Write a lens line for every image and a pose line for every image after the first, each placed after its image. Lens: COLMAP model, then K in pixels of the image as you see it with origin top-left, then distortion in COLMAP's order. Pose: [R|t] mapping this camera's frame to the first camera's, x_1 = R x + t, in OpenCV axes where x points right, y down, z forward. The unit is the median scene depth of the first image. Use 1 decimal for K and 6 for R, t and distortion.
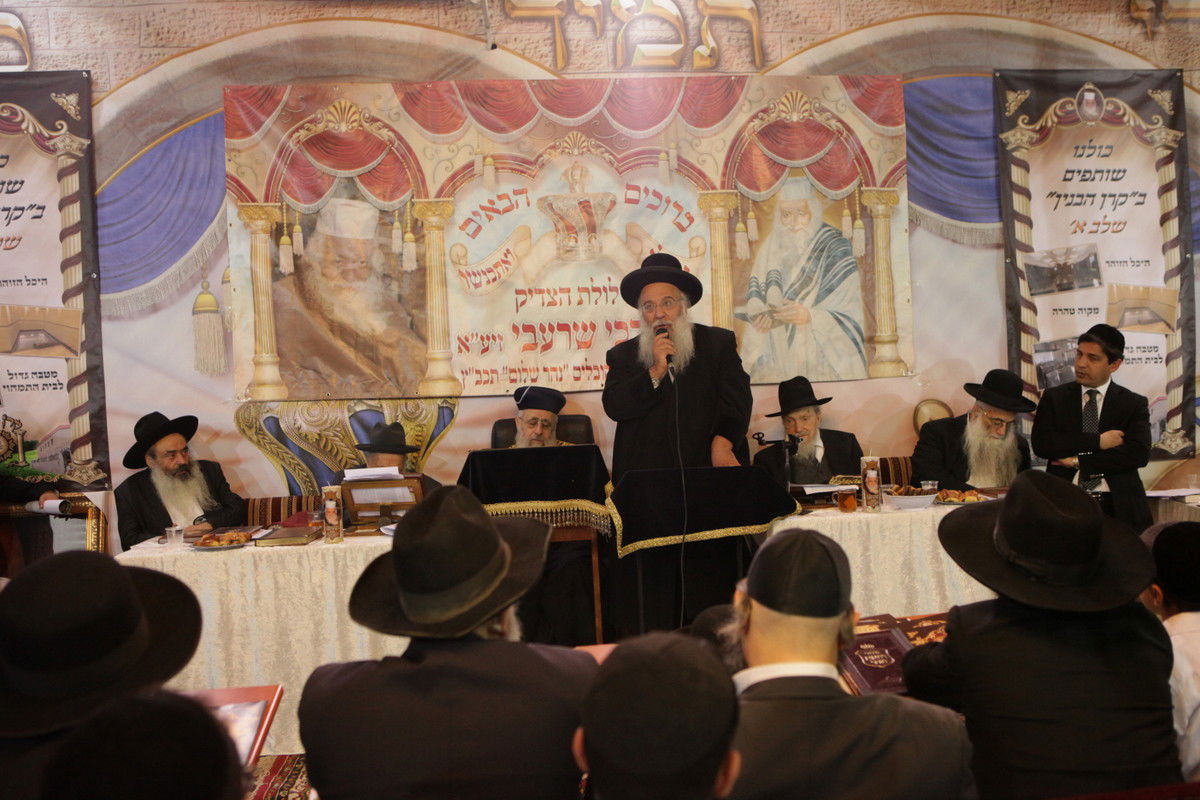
lens RADIAL K [[1156.6, 0, 600.0], [0, 1156.6, 400.0], [0, 0, 1]] dist [-0.087985, 0.120827]
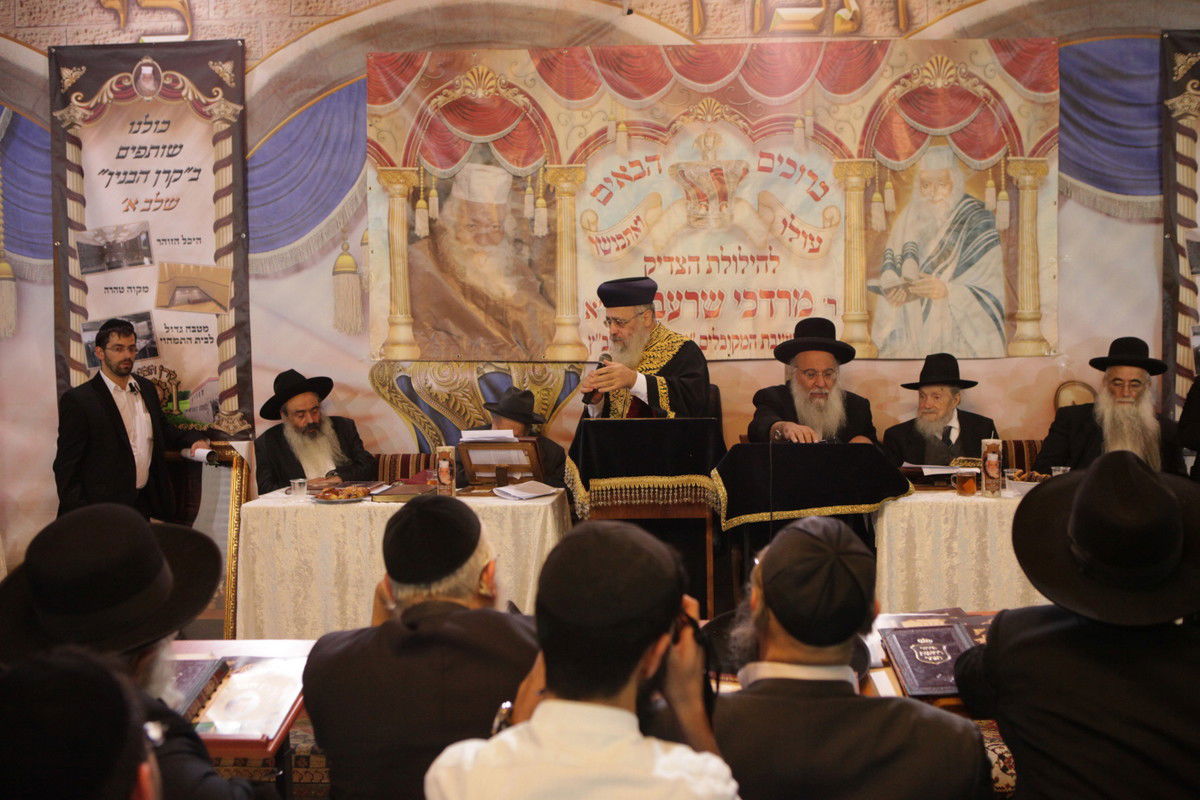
lens RADIAL K [[1156.6, 0, 600.0], [0, 1156.6, 400.0], [0, 0, 1]] dist [-0.087985, 0.120827]
pose [[0.988208, 0.036828, -0.148619, 0.041812], [-0.032621, 0.998998, 0.030646, -0.001149], [0.149599, -0.025437, 0.988420, 0.003601]]
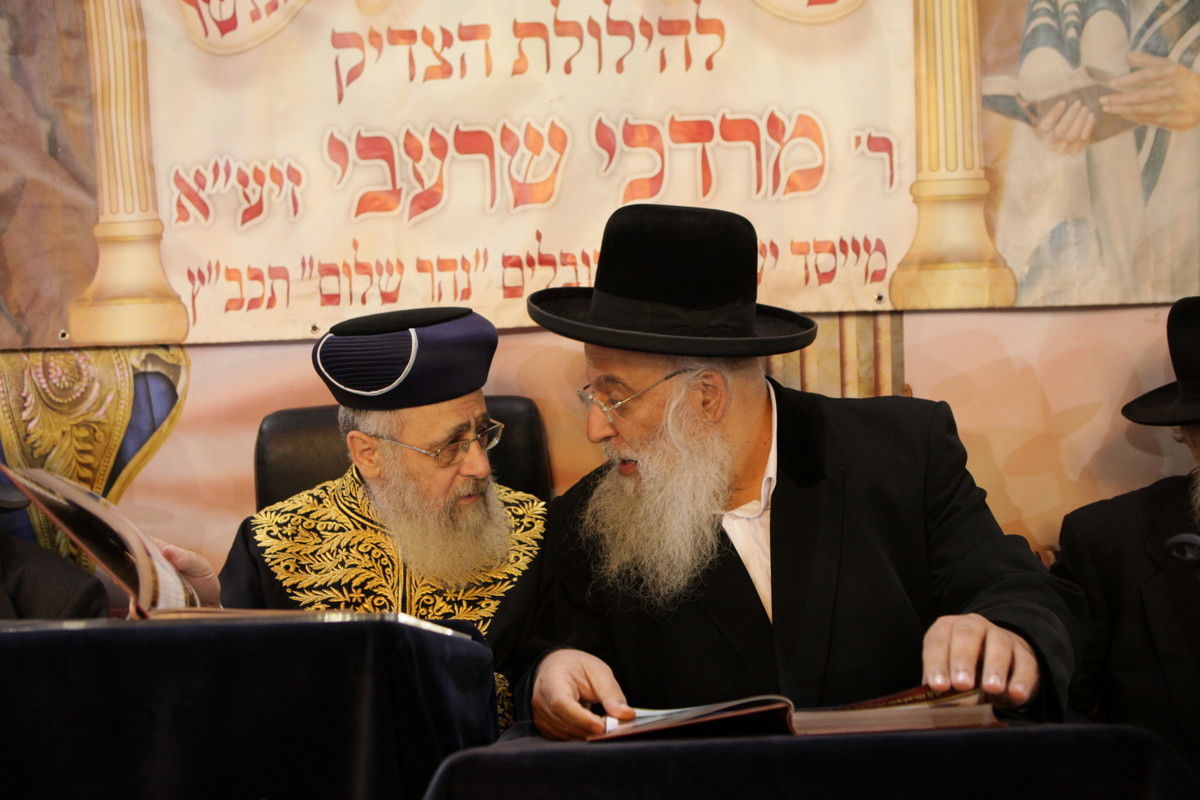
lens RADIAL K [[1169.5, 0, 600.0], [0, 1169.5, 400.0], [0, 0, 1]] dist [-0.109107, 0.174294]
pose [[0.994012, 0.005828, -0.109113, 0.044065], [0.000545, 0.998300, 0.058285, -0.006642], [0.109268, -0.057996, 0.992319, 0.660730]]
